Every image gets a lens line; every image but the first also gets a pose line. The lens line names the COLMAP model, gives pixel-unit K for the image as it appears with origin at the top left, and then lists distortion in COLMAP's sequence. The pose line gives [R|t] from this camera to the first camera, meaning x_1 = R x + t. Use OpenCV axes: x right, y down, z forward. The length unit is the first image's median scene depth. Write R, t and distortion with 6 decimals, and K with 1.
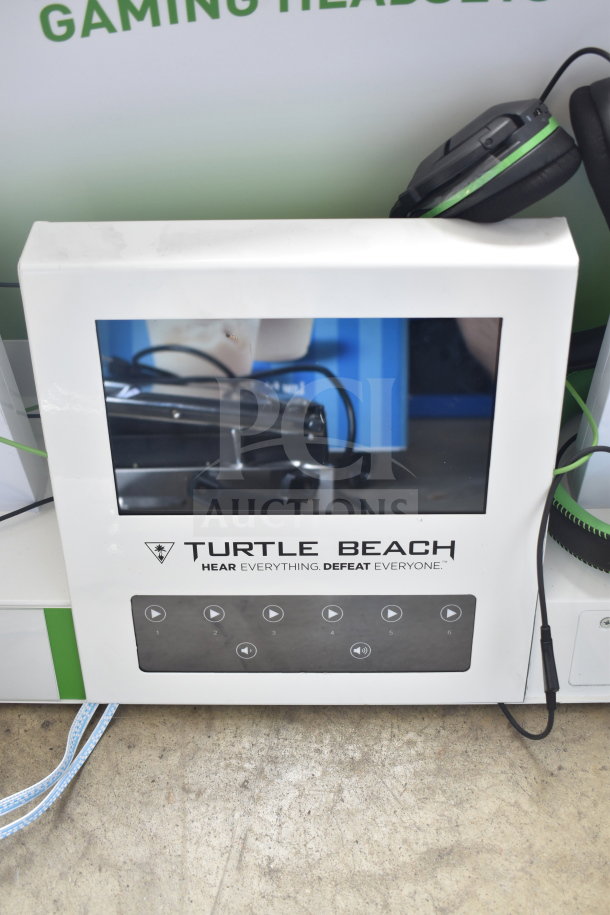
lens RADIAL K [[947.1, 0, 305.0], [0, 947.1, 457.5], [0, 0, 1]] dist [-0.078836, 0.001666]
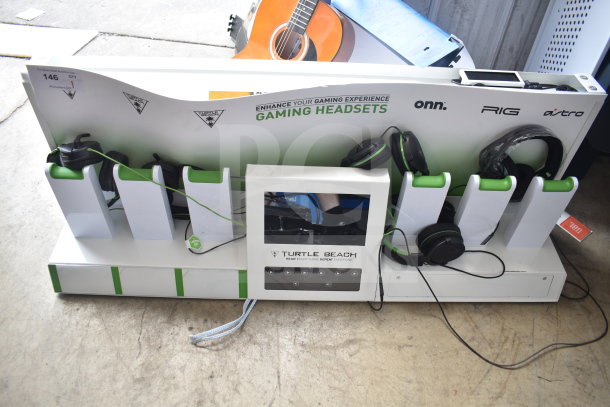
lens RADIAL K [[466.9, 0, 305.0], [0, 466.9, 203.5], [0, 0, 1]] dist [-0.099876, 0.014287]
pose [[0.997748, 0.031308, 0.059323, -0.148500], [-0.028719, 0.998618, -0.044014, -0.017474], [-0.060619, 0.042212, 0.997268, -0.772753]]
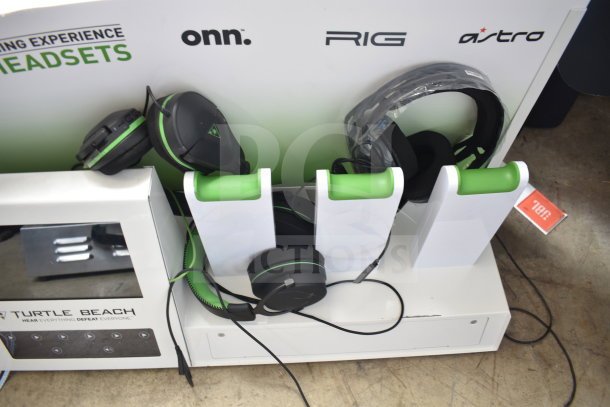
lens RADIAL K [[466.9, 0, 305.0], [0, 466.9, 203.5], [0, 0, 1]] dist [-0.099876, 0.014287]
pose [[0.997577, -0.032751, 0.061375, 0.479718], [0.023739, 0.989553, 0.142203, -0.277608], [-0.065391, -0.140402, 0.987933, -0.008934]]
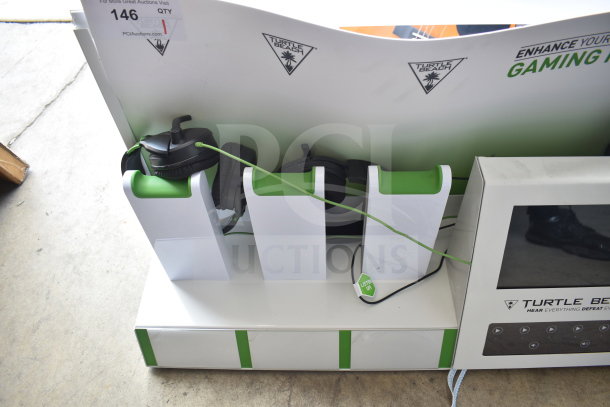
lens RADIAL K [[466.9, 0, 305.0], [0, 466.9, 203.5], [0, 0, 1]] dist [-0.099876, 0.014287]
pose [[0.999229, -0.010678, -0.037786, -0.573121], [0.011609, 0.999632, 0.024520, -0.158843], [0.037510, -0.024939, 0.998985, -0.043043]]
